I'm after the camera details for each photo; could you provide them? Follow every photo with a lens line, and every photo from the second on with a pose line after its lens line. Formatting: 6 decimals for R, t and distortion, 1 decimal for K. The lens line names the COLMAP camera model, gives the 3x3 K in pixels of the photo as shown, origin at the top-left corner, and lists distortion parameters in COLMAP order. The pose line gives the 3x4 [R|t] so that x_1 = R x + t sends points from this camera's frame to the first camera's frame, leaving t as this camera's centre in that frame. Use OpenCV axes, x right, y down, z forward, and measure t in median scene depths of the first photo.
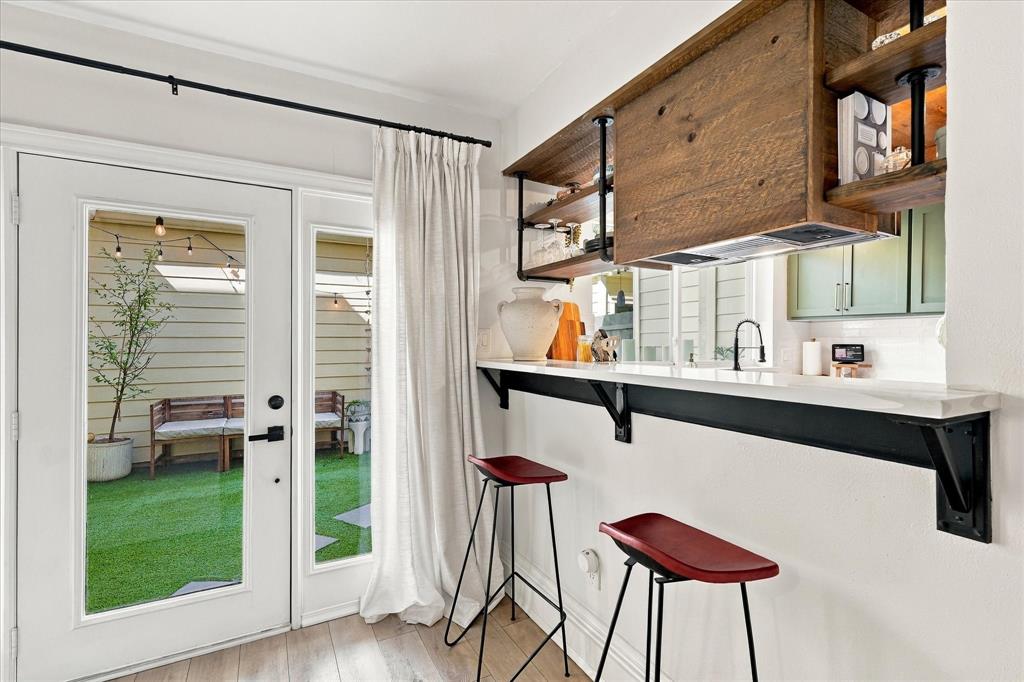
lens RADIAL K [[476.8, 0, 514.6], [0, 476.8, 342.0], [0, 0, 1]] dist [0.002064, -0.000316]
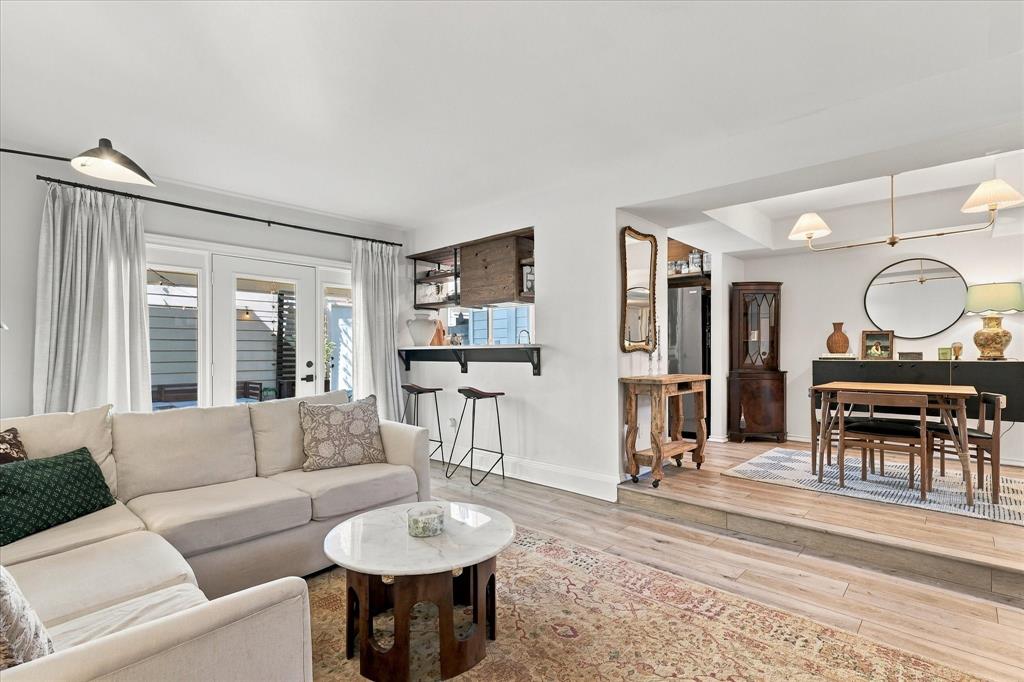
lens RADIAL K [[476.8, 0, 509.8], [0, 476.8, 351.4], [0, 0, 1]] dist [0.002064, -0.000316]
pose [[0.948496, -0.000693, 0.316789, -0.266254], [0.002497, 0.999983, -0.005287, 0.068698], [-0.316780, 0.005806, 0.948481, -1.145334]]
